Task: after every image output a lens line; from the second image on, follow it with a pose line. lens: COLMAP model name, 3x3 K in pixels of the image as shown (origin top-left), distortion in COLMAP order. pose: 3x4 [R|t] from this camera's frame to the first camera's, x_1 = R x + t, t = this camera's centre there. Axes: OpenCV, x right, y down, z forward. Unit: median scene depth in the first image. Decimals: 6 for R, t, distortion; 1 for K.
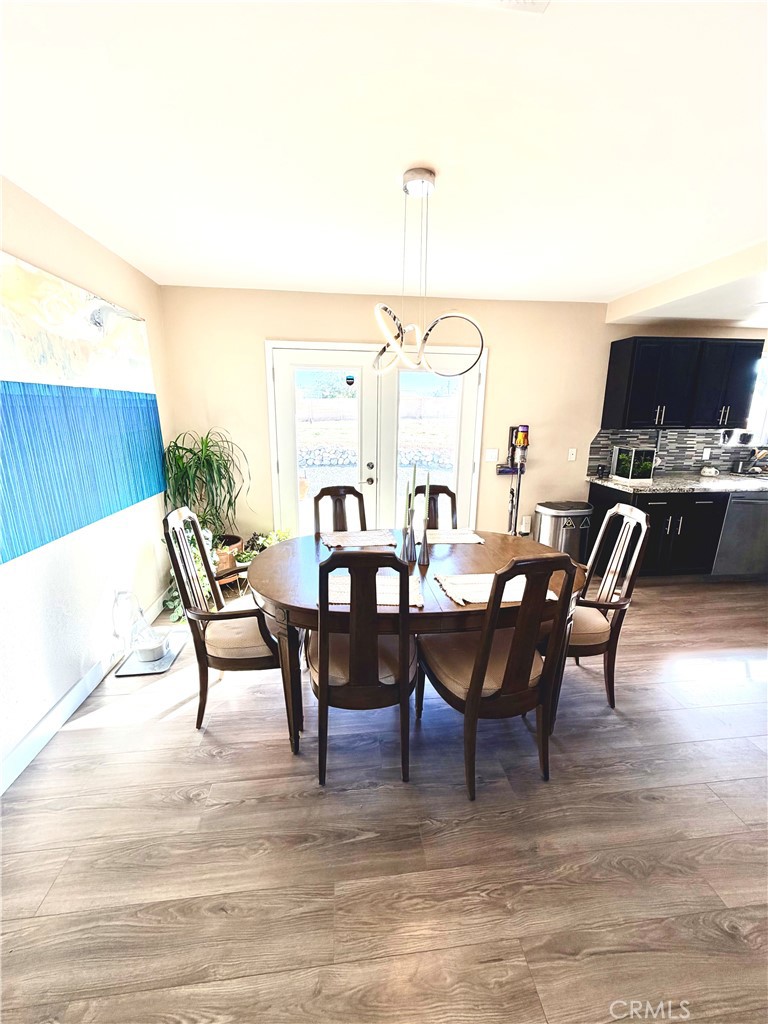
lens RADIAL K [[408.7, 0, 384.0], [0, 408.7, 507.9], [0, 0, 1]] dist [-0.001297, -0.000085]
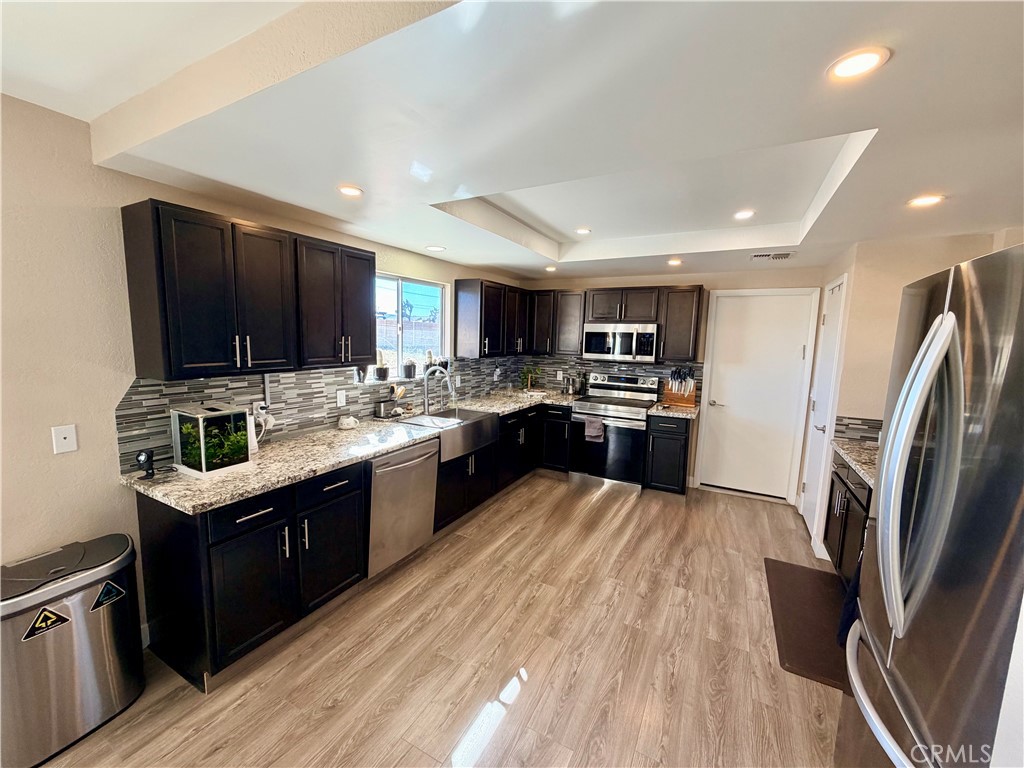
lens RADIAL K [[408.7, 0, 509.2], [0, 408.7, 382.9], [0, 0, 1]] dist [-0.001297, -0.000085]
pose [[0.569581, -0.086049, 0.817419, 0.376935], [0.169678, 0.985393, -0.014500, -0.101282], [-0.804231, 0.146957, 0.575862, 0.342610]]
